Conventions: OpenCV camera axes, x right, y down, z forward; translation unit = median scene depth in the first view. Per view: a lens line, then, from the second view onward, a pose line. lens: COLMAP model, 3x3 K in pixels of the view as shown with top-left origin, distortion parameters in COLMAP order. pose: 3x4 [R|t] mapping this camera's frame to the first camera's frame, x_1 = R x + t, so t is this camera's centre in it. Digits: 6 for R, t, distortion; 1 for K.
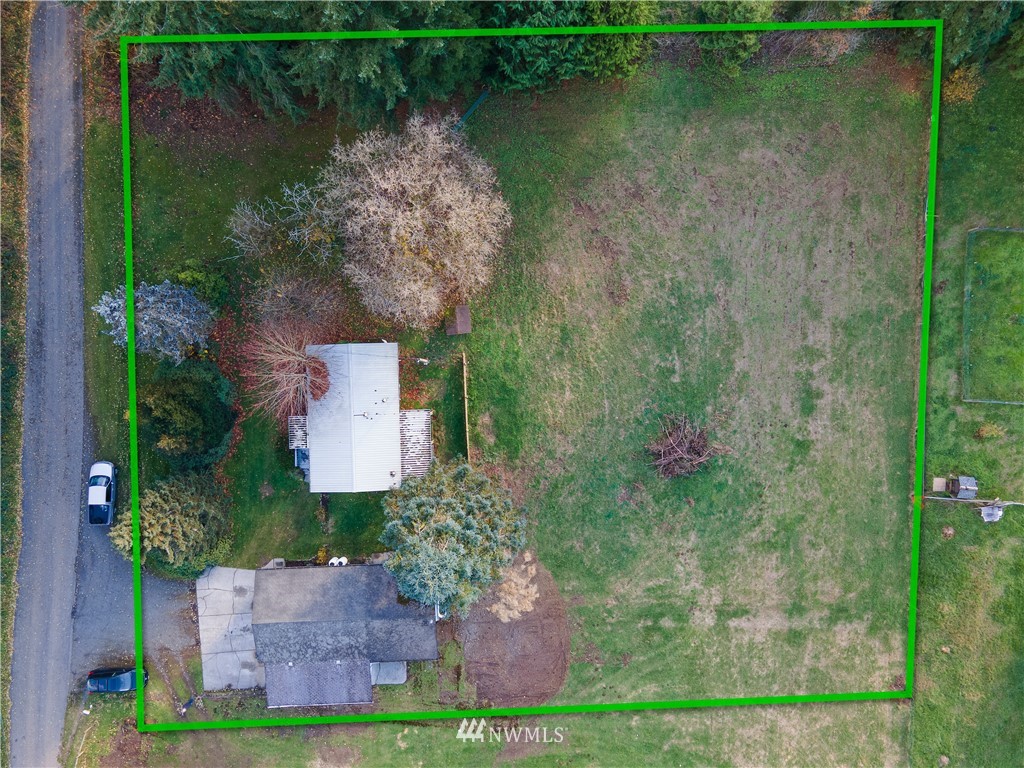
lens RADIAL K [[740.5, 0, 506.4], [0, 740.5, 385.5], [0, 0, 1]] dist [0.004294, 0.053627]
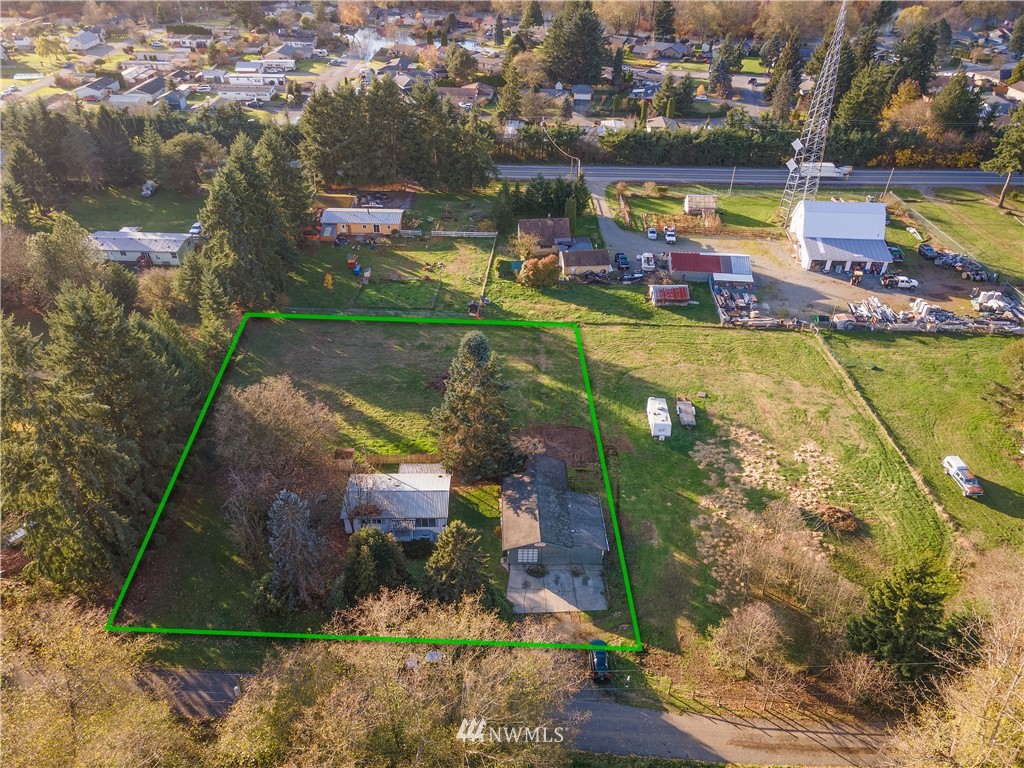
lens RADIAL K [[719.2, 0, 489.9], [0, 719.2, 385.2], [0, 0, 1]] dist [0.038382, -0.002381]
pose [[0.036643, -0.568146, 0.822112, -1.179306], [0.999121, 0.004084, -0.041710, 0.264382], [0.020340, 0.822918, 0.567796, 0.020623]]
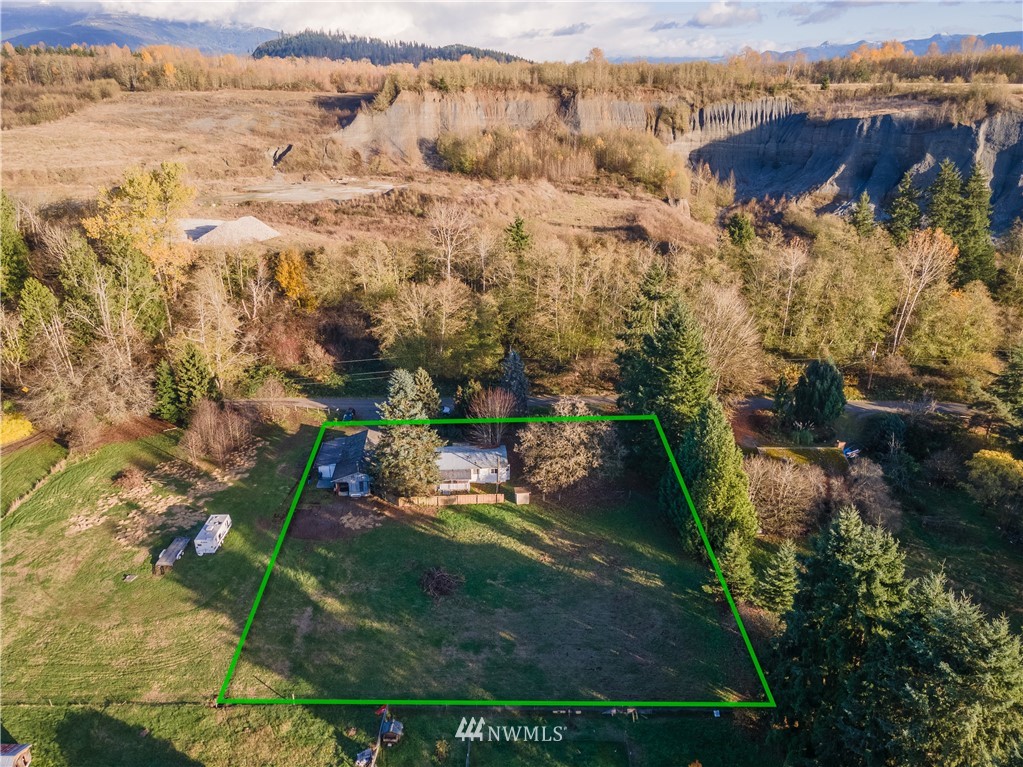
lens RADIAL K [[737.3, 0, 511.5], [0, 737.3, 383.5], [0, 0, 1]] dist [0.034475, 0.002259]
pose [[0.048954, 0.384859, -0.921676, 1.431141], [-0.998460, -0.005265, -0.055231, 0.023385], [-0.026109, 0.922960, 0.384008, 0.077367]]
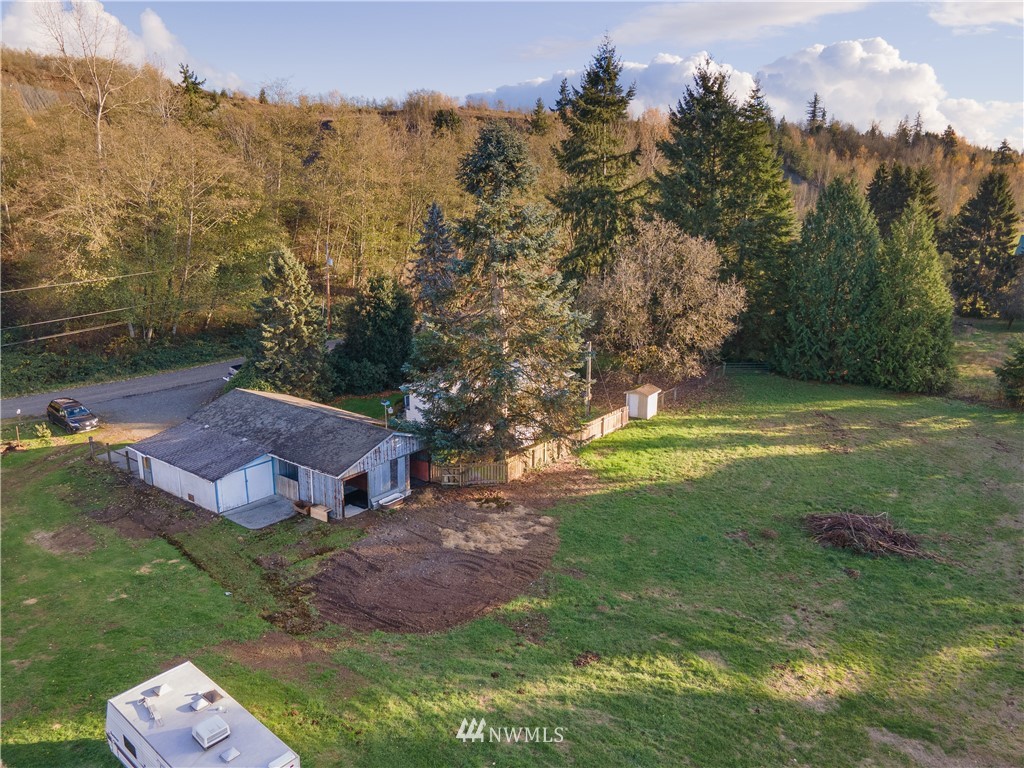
lens RADIAL K [[738.0, 0, 512.0], [0, 738.0, 384.0], [0, 0, 1]] dist [0.034475, 0.002259]
pose [[0.779738, 0.181107, -0.599341, 0.360462], [-0.625264, 0.175610, -0.760399, 0.702986], [-0.032464, 0.967658, 0.250170, 0.733382]]
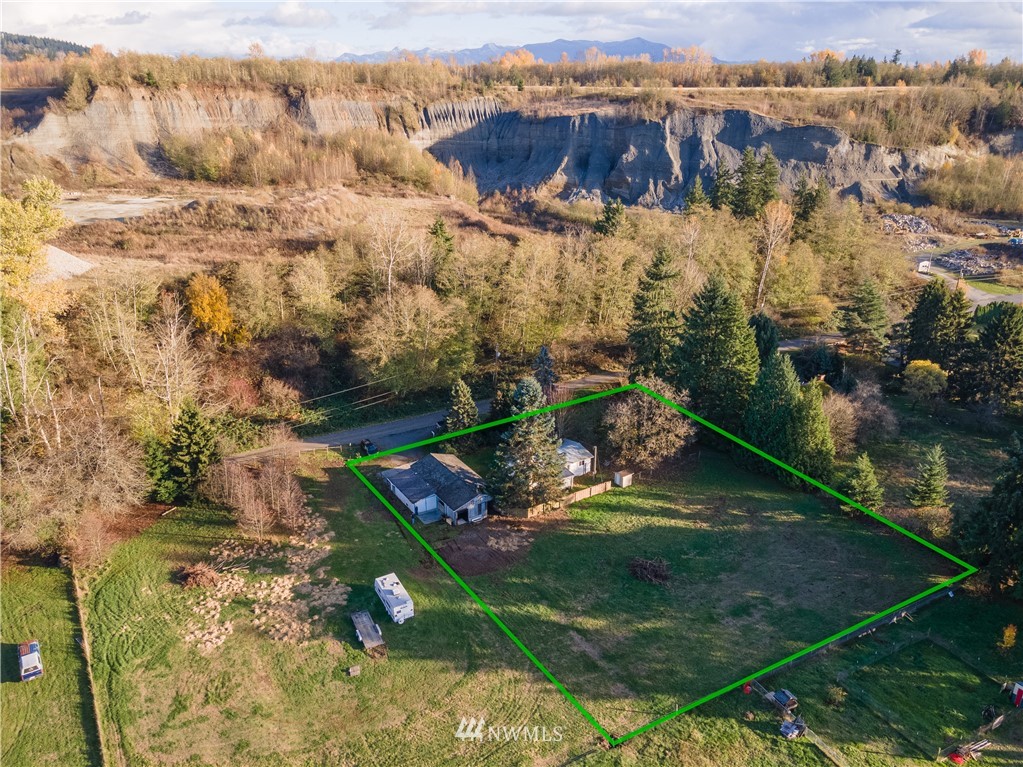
lens RADIAL K [[729.6, 0, 509.7], [0, 729.6, 388.2], [0, 0, 1]] dist [0.002274, 0.069691]
pose [[0.520350, 0.339699, -0.783479, 1.116526], [-0.853386, 0.173435, -0.491582, 0.978626], [-0.031107, 0.924405, 0.380142, 0.109711]]
